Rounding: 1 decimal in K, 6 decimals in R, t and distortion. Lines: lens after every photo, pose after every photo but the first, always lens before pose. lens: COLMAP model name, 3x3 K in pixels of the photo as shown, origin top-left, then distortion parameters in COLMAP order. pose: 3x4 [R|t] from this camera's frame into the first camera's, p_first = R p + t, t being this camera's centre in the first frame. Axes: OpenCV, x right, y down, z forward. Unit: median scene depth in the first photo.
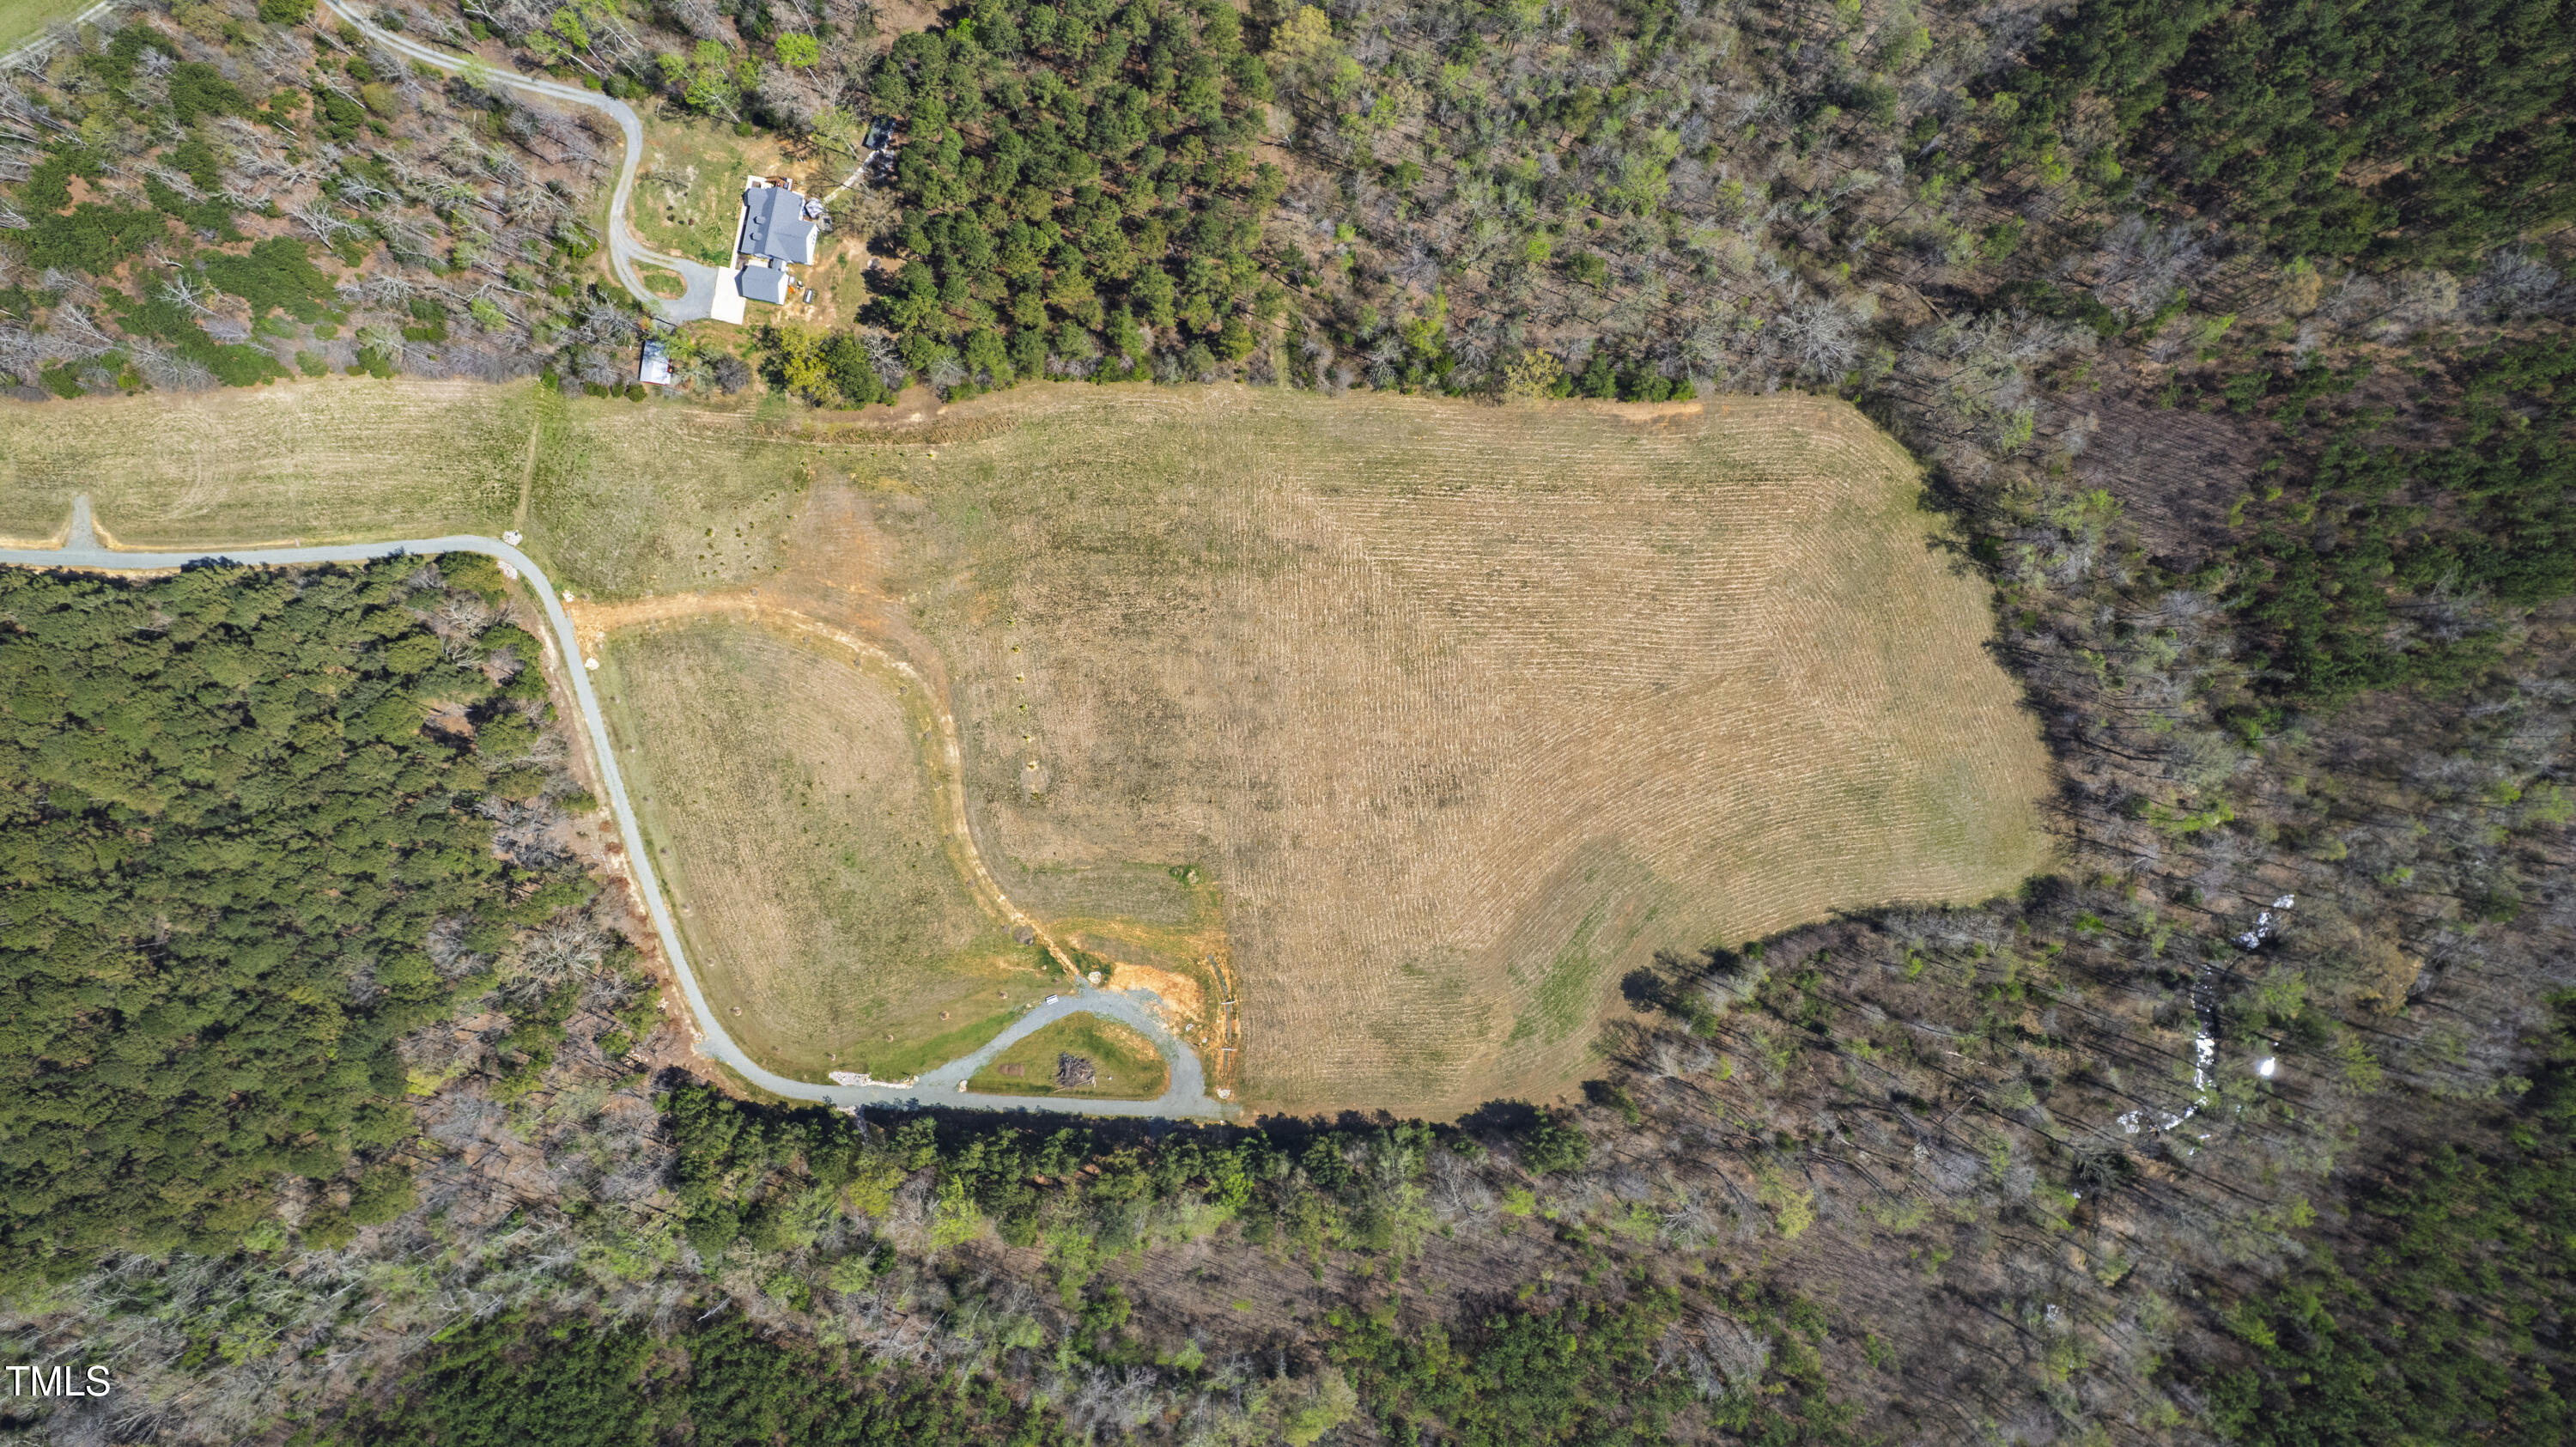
lens RADIAL K [[1689.9, 0, 1288.0], [0, 1689.9, 723.5], [0, 0, 1]] dist [-0.063763, 0.081778]
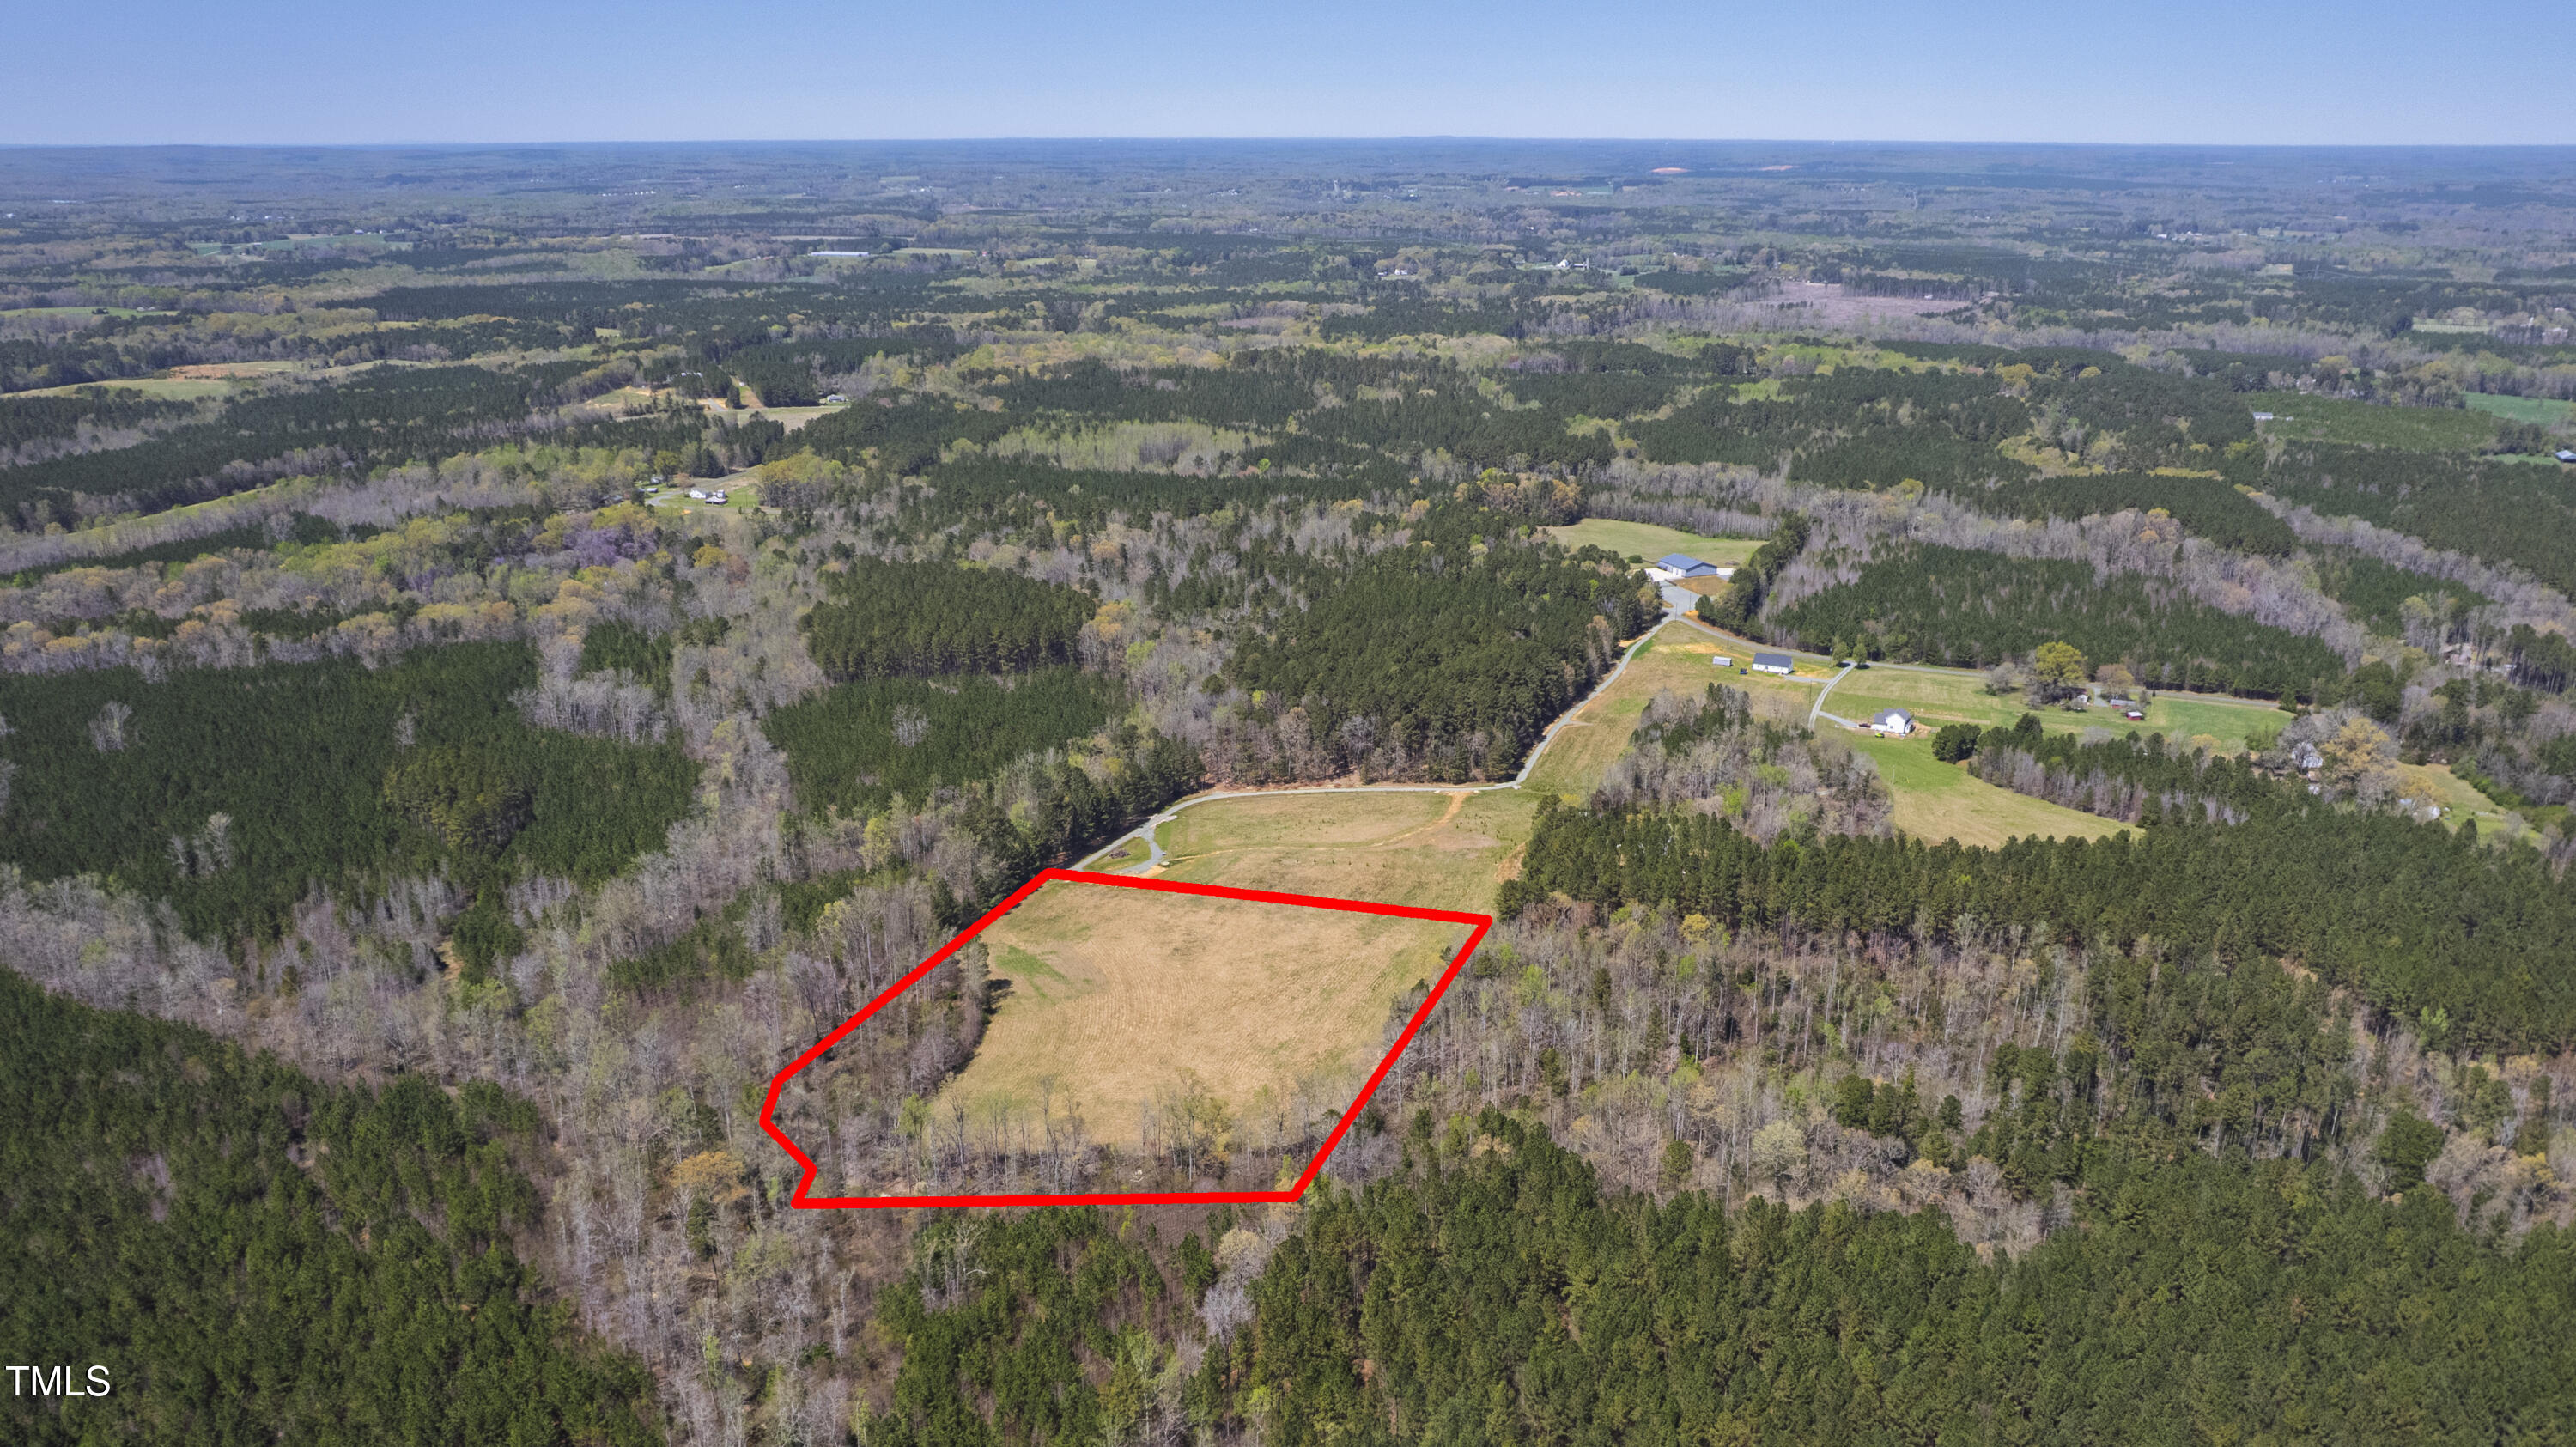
lens RADIAL K [[2144.4, 0, 1288.0], [0, 2144.4, 723.5], [0, 0, 1]] dist [-0.028123, 0.001365]
pose [[-0.367523, 0.265789, -0.891226, 1.709420], [-0.930011, -0.107620, 0.351422, -0.700014], [-0.002509, 0.958005, 0.286739, 0.257423]]
